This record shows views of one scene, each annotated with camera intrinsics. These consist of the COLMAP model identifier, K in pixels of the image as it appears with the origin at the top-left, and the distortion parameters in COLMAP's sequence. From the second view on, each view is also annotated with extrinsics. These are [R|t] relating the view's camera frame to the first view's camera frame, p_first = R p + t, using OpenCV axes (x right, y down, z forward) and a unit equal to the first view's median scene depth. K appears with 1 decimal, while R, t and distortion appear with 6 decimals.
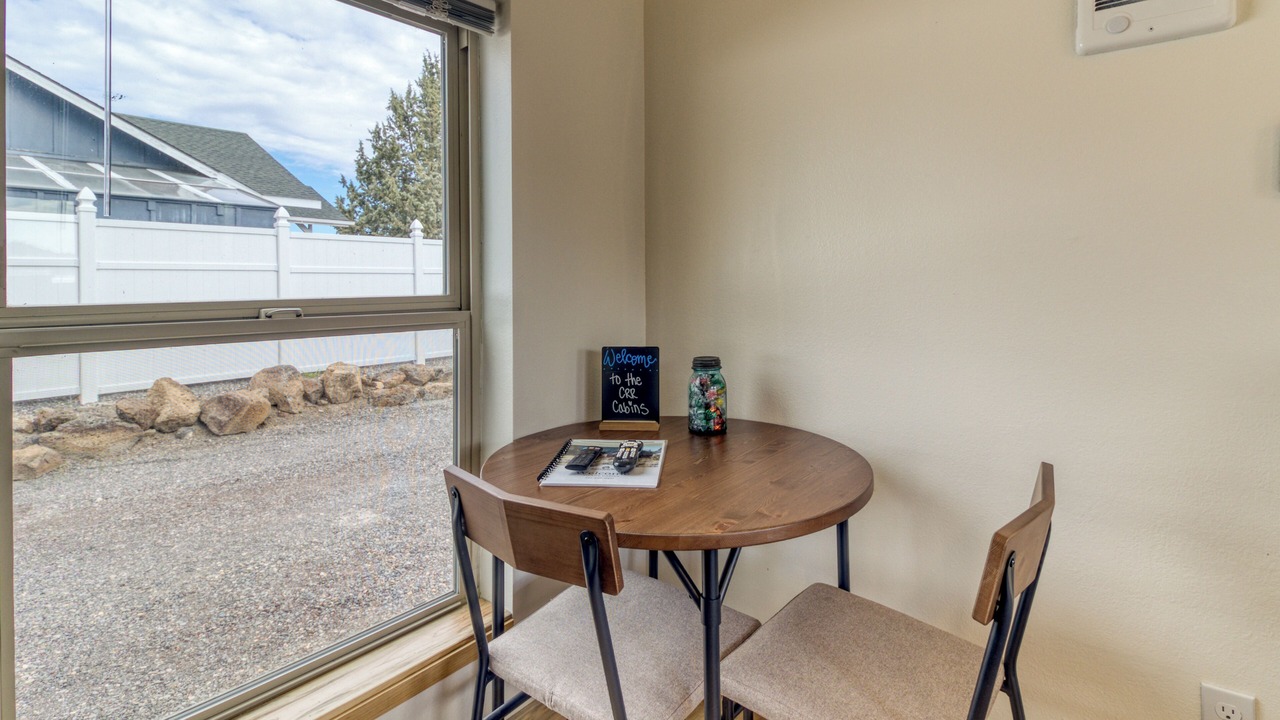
lens RADIAL K [[624.0, 0, 637.3], [0, 624.0, 281.1], [0, 0, 1]] dist [-0.001002, -0.000346]
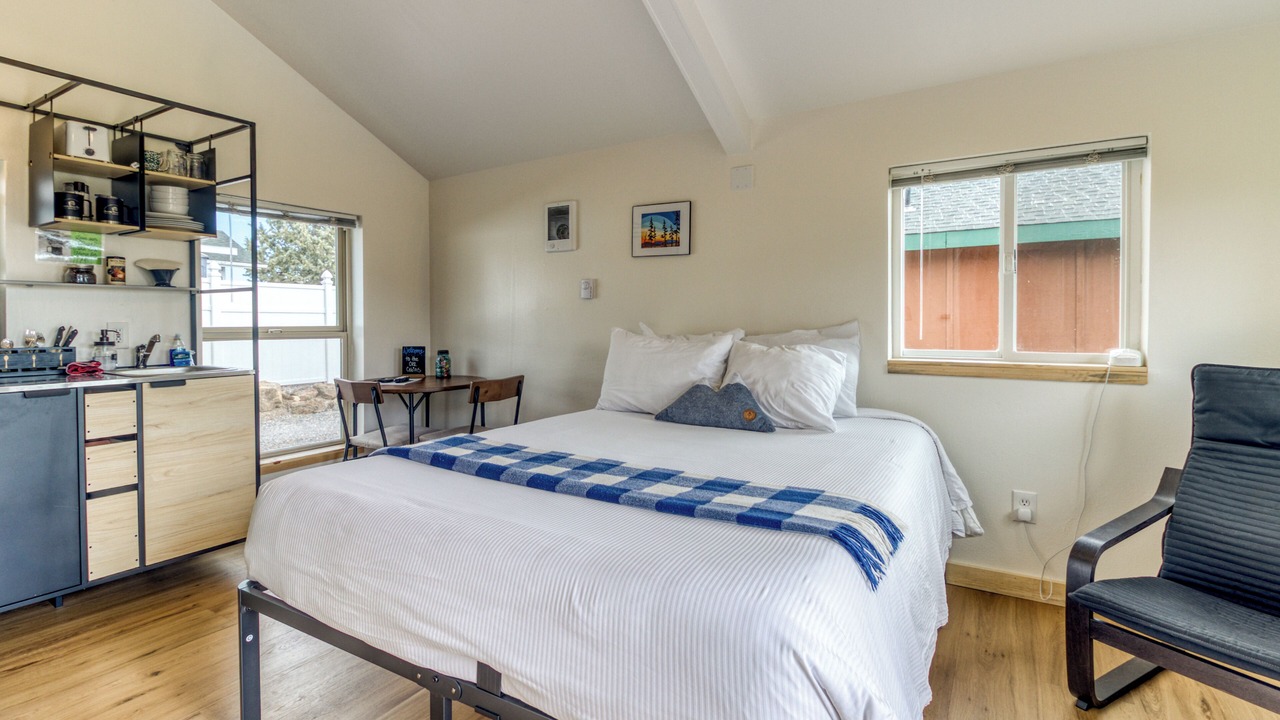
lens RADIAL K [[578.8, 0, 635.4], [0, 578.8, 330.6], [0, 0, 1]] dist [0.030546, -0.015849]
pose [[0.989491, 0.004046, 0.144537, 0.115237], [-0.006597, 0.999831, 0.017174, -0.001661], [-0.144443, -0.017947, 0.989350, -0.319299]]
